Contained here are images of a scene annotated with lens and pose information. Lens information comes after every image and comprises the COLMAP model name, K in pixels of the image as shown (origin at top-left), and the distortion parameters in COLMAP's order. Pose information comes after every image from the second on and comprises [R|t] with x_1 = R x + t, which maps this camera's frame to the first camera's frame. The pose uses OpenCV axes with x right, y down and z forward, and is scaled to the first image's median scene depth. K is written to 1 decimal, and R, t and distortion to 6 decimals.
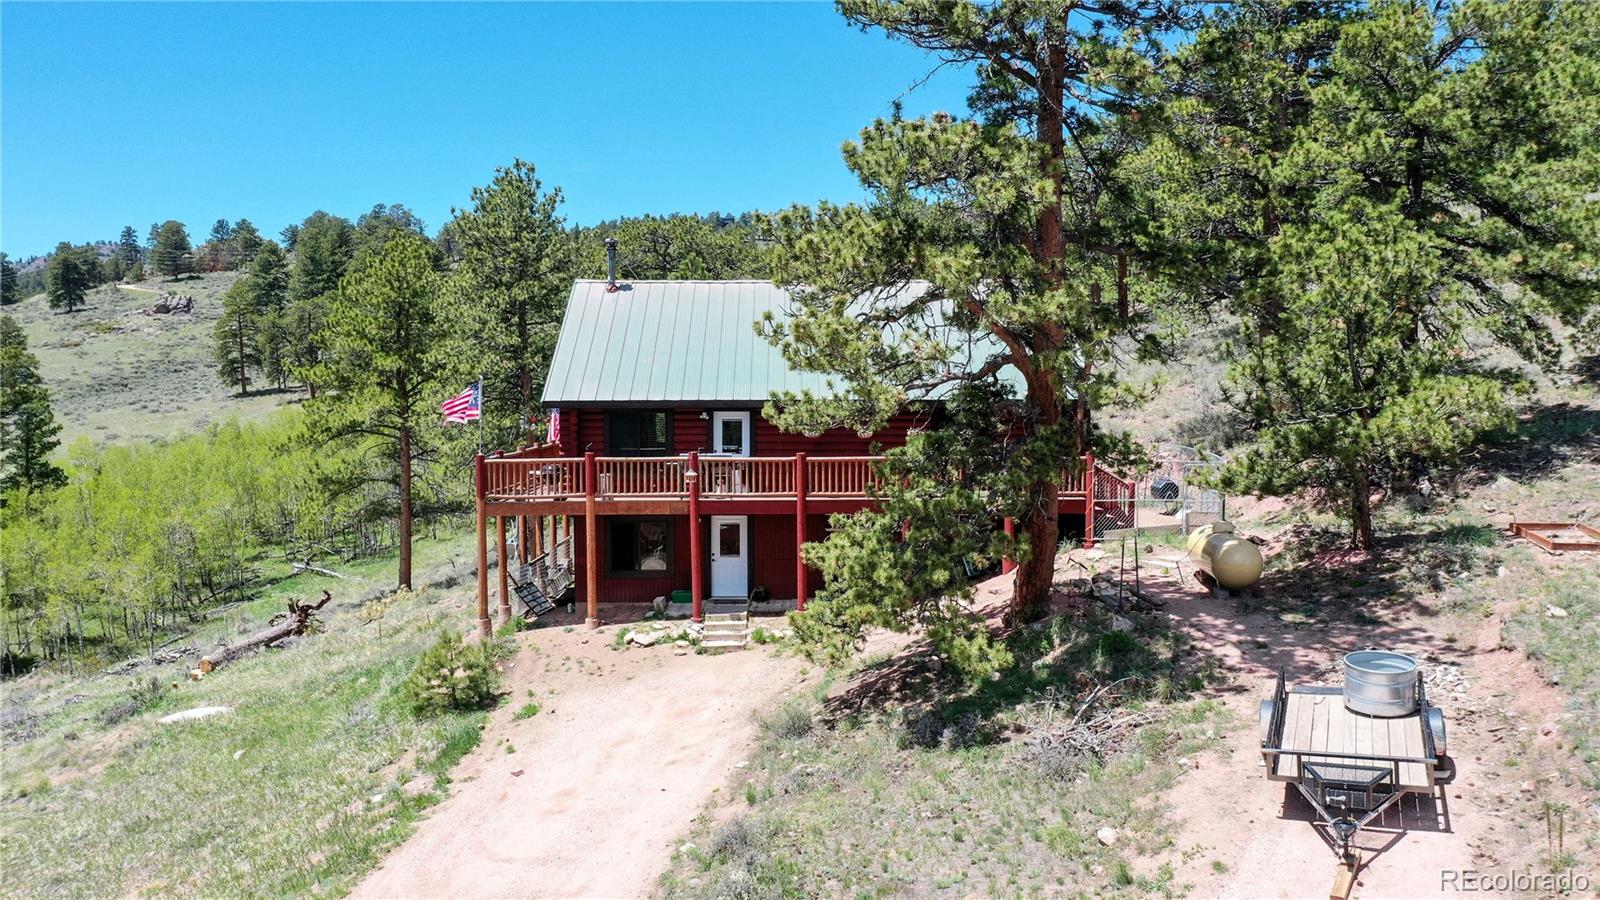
lens RADIAL K [[1300.4, 0, 797.1], [0, 1300.4, 446.4], [0, 0, 1]] dist [0.015226, -0.000120]
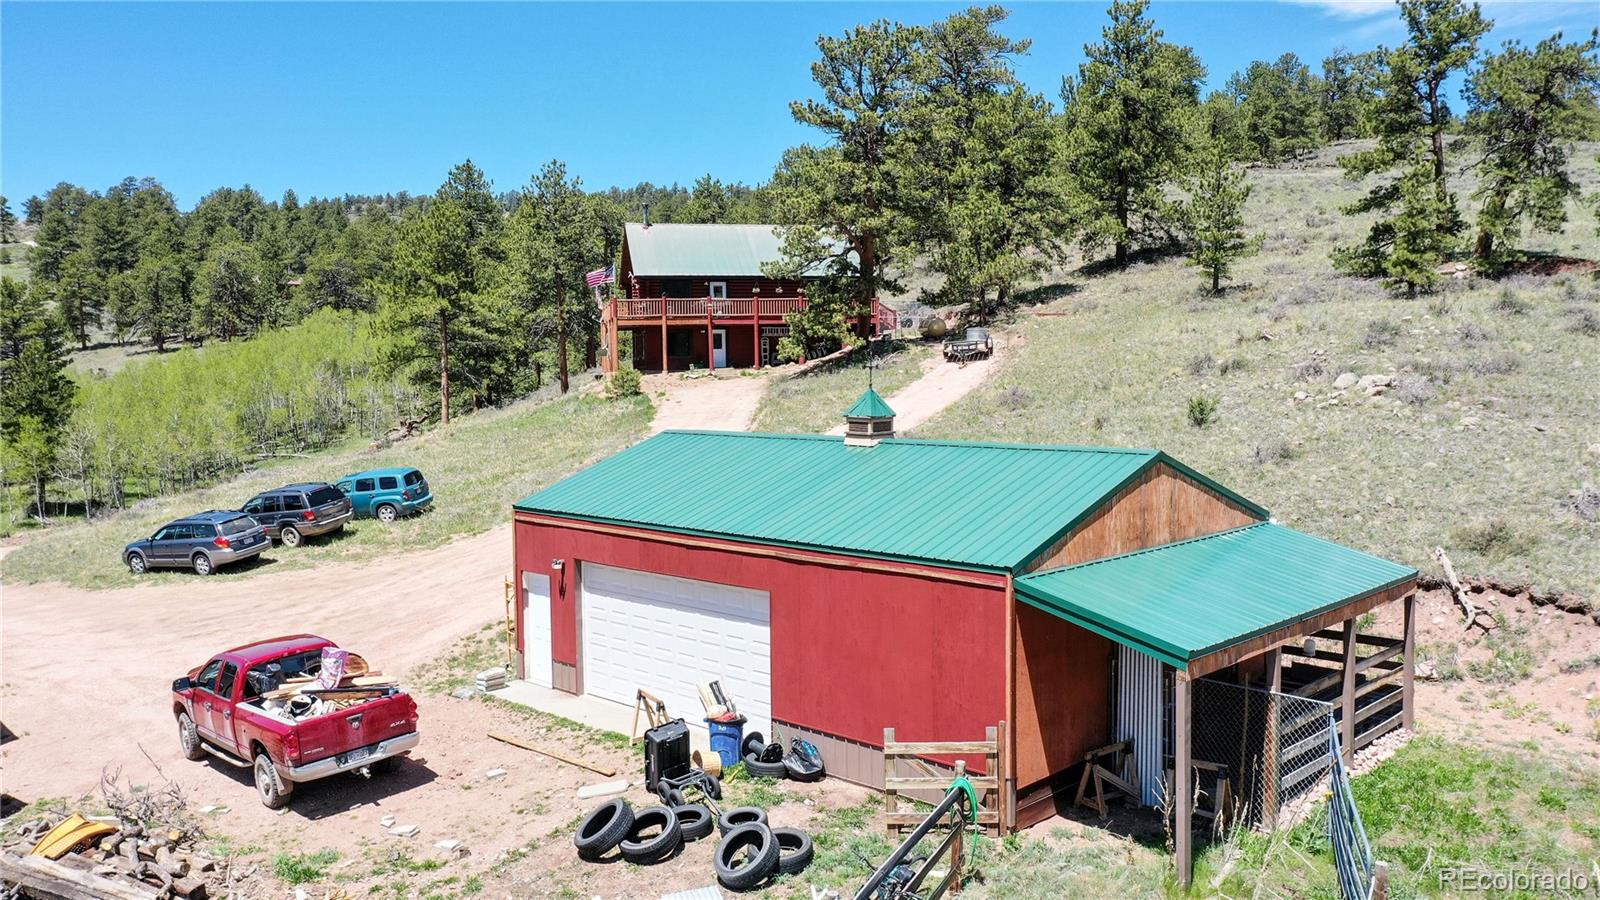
lens RADIAL K [[1300.4, 0, 799.5], [0, 1300.4, 452.1], [0, 0, 1]] dist [0.015226, -0.000120]
pose [[0.976903, -0.024874, 0.212230, -0.389790], [0.021375, 0.999595, 0.018762, 0.223121], [-0.212611, -0.013792, 0.977040, -1.187036]]
